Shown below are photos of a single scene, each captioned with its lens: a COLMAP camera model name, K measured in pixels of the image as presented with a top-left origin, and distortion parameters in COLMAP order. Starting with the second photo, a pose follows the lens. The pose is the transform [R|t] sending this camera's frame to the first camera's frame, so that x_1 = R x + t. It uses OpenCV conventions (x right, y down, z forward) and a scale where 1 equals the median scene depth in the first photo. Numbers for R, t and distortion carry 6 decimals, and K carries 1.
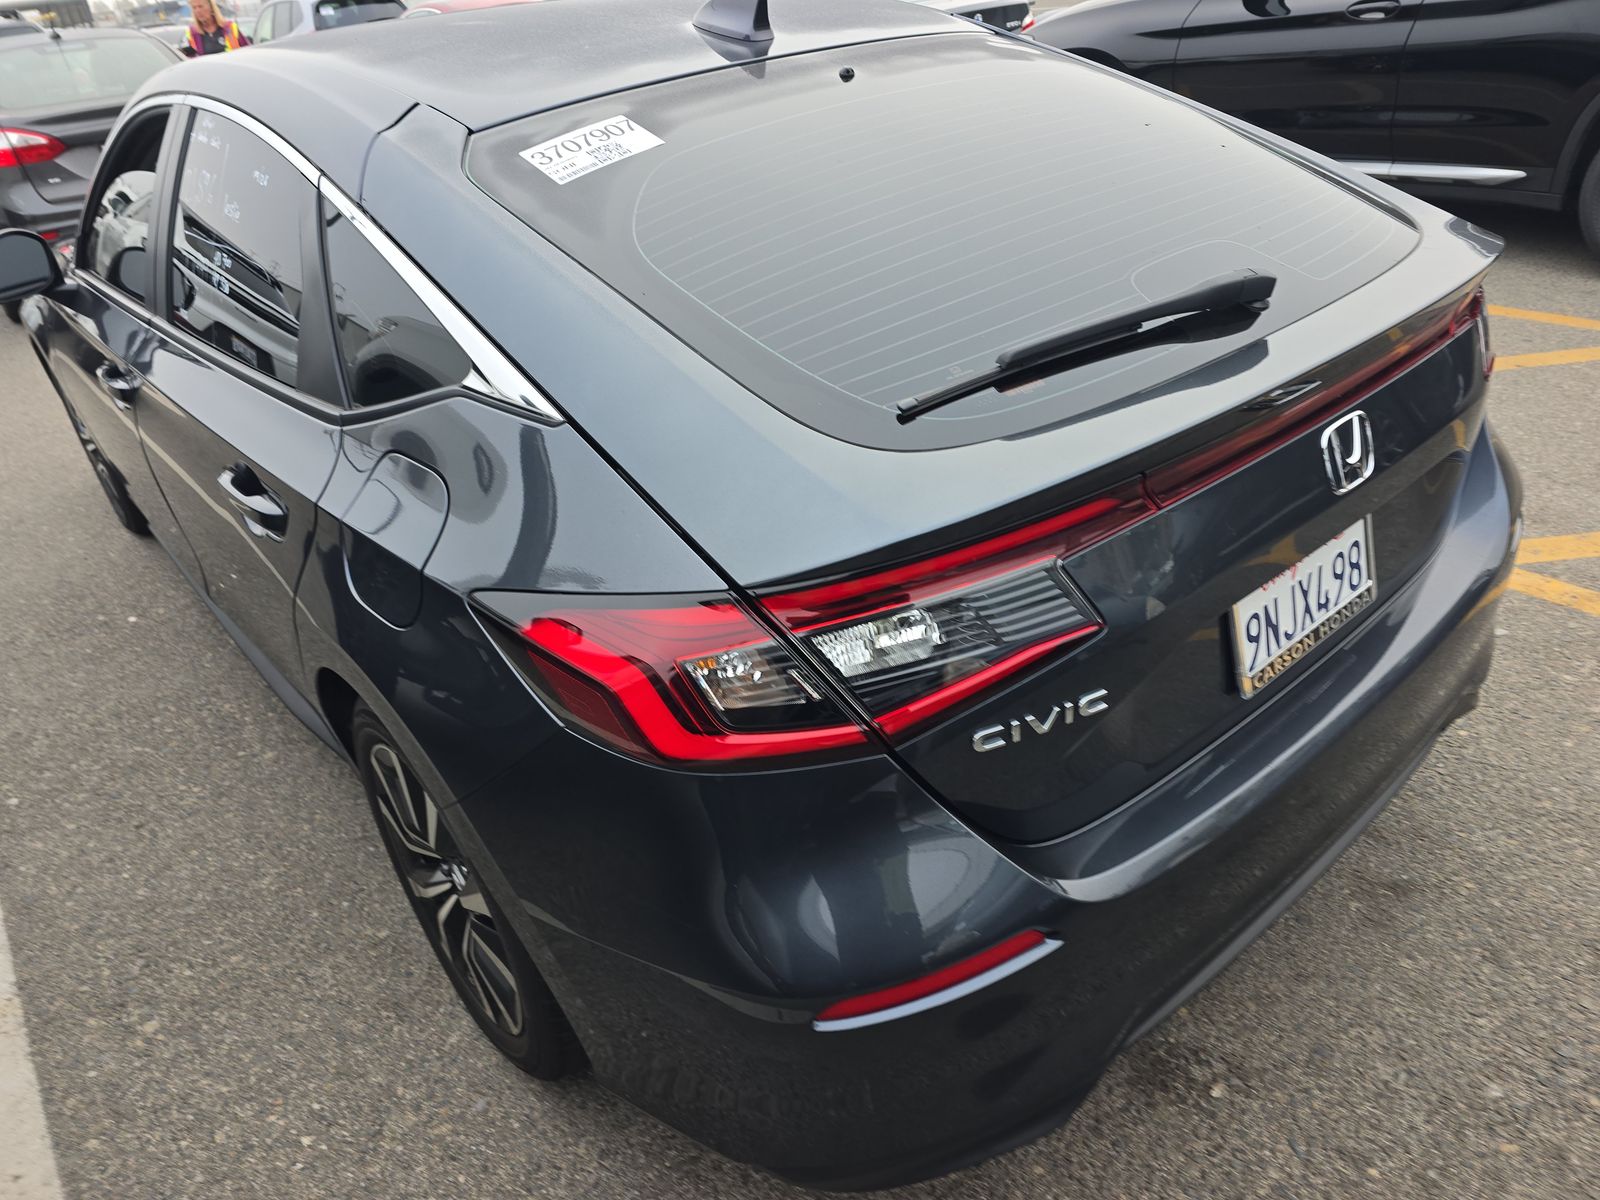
lens RADIAL K [[1080.5, 0, 798.8], [0, 1080.5, 591.8], [0, 0, 1]] dist [0.055681, -0.047019]
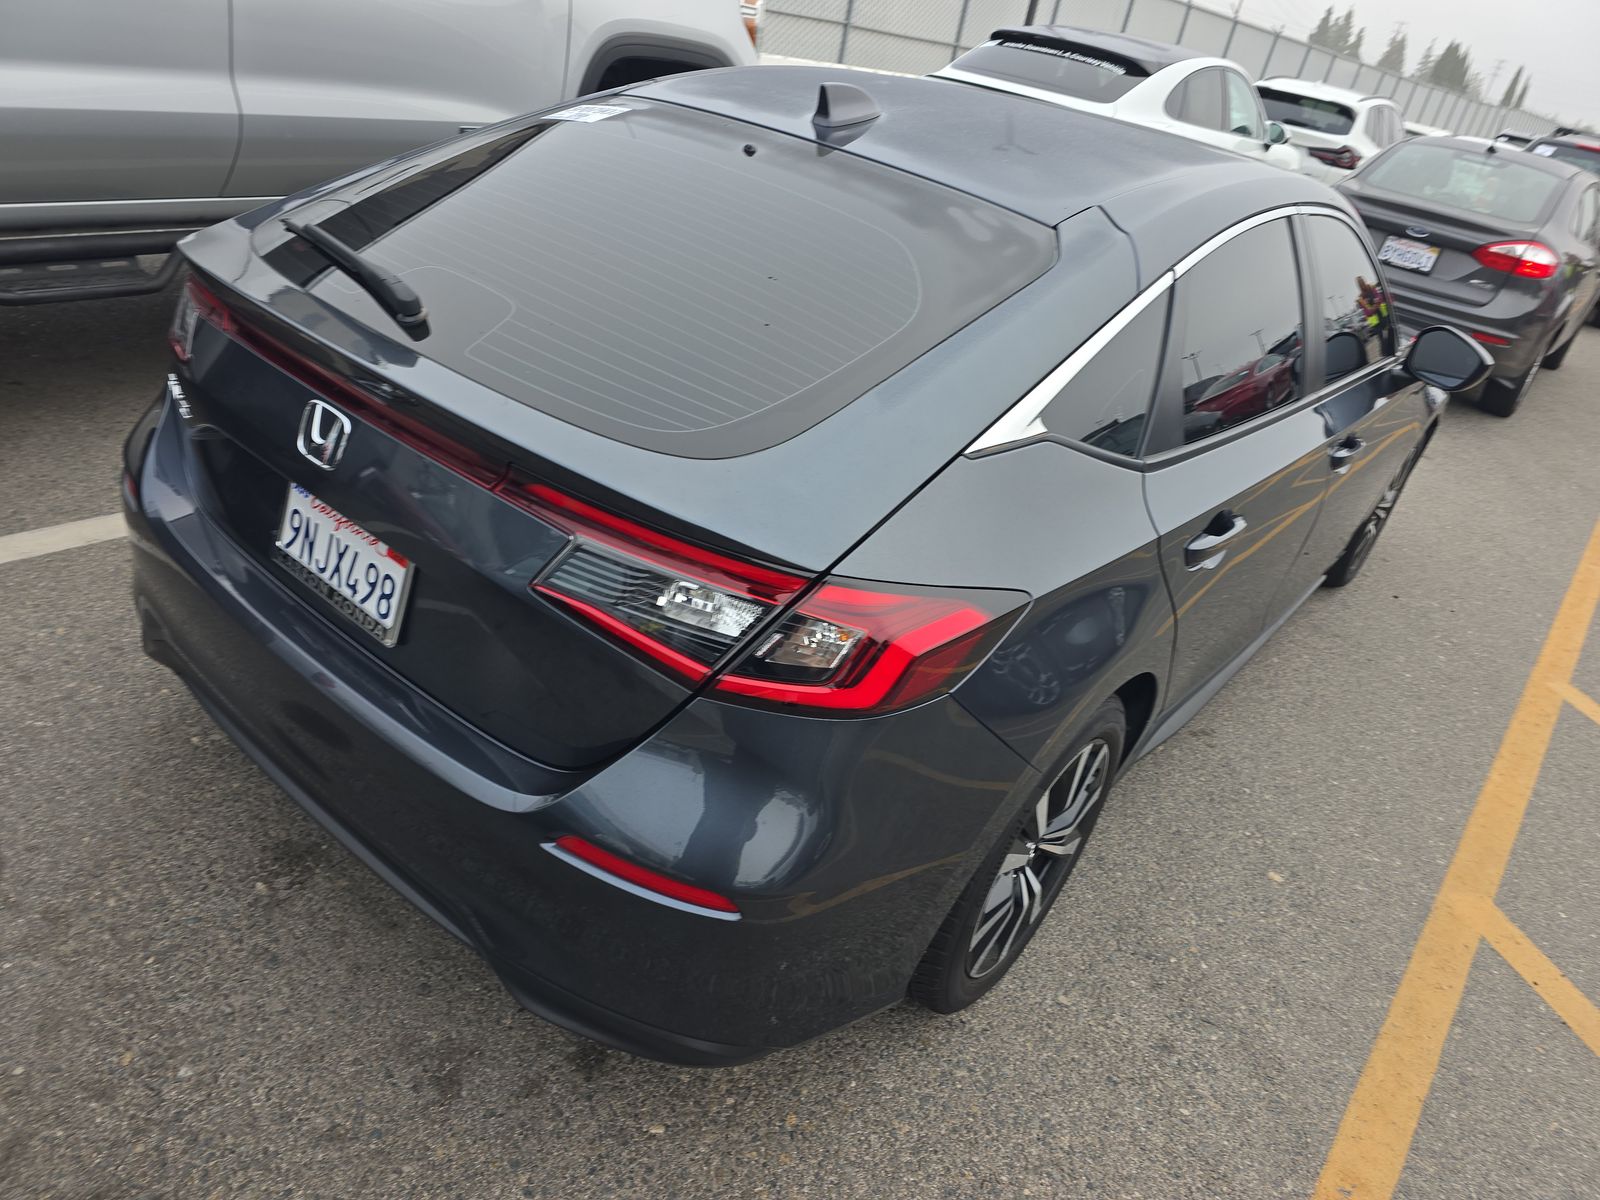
lens RADIAL K [[1080.5, 0, 798.8], [0, 1080.5, 591.8], [0, 0, 1]] dist [0.055681, -0.047019]
pose [[0.170410, 0.585815, -0.792326, 1.333988], [-0.661905, 0.663718, 0.348368, -0.629765], [0.729961, 0.465079, 0.500858, 0.701722]]
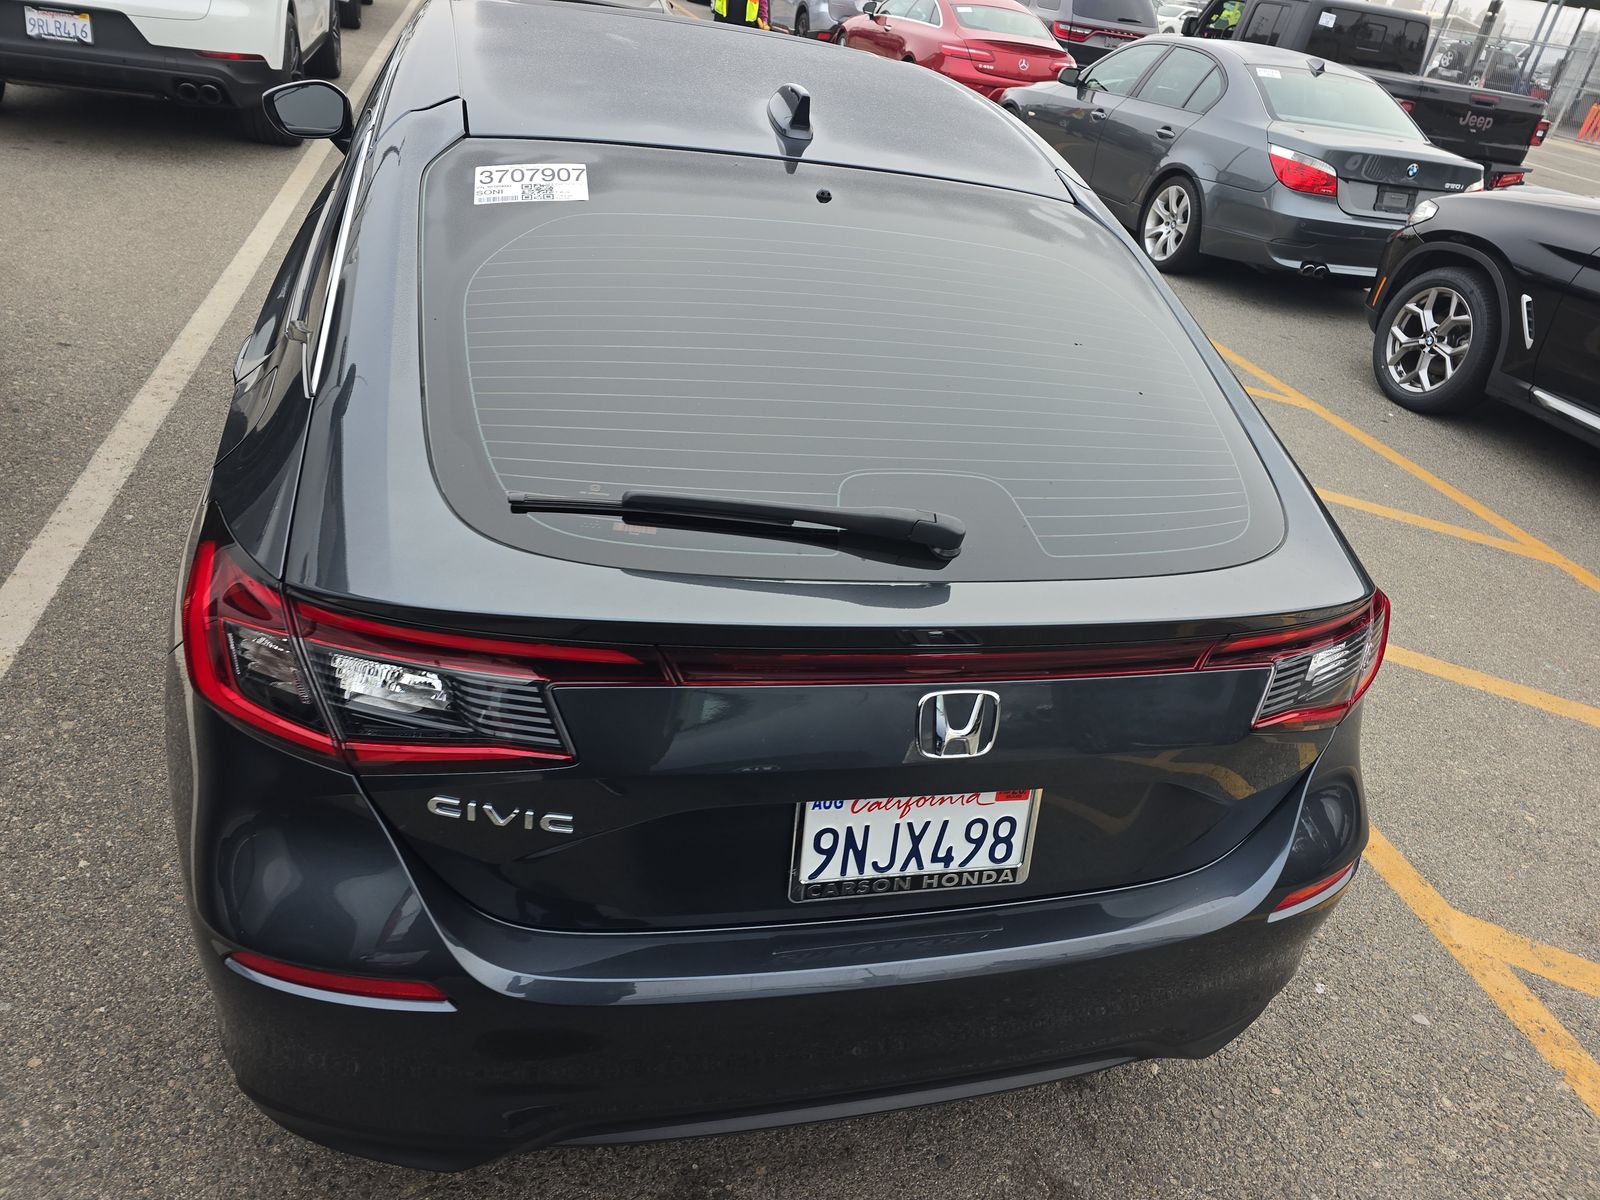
lens RADIAL K [[1066.0, 0, 804.2], [0, 1066.0, 595.2], [0, 0, 1]] dist [0.094579, -0.087279]
pose [[0.872174, 0.417632, -0.254746, 0.471663], [-0.417365, 0.906897, 0.057838, -0.188012], [0.255184, 0.055877, 0.965277, 0.022041]]
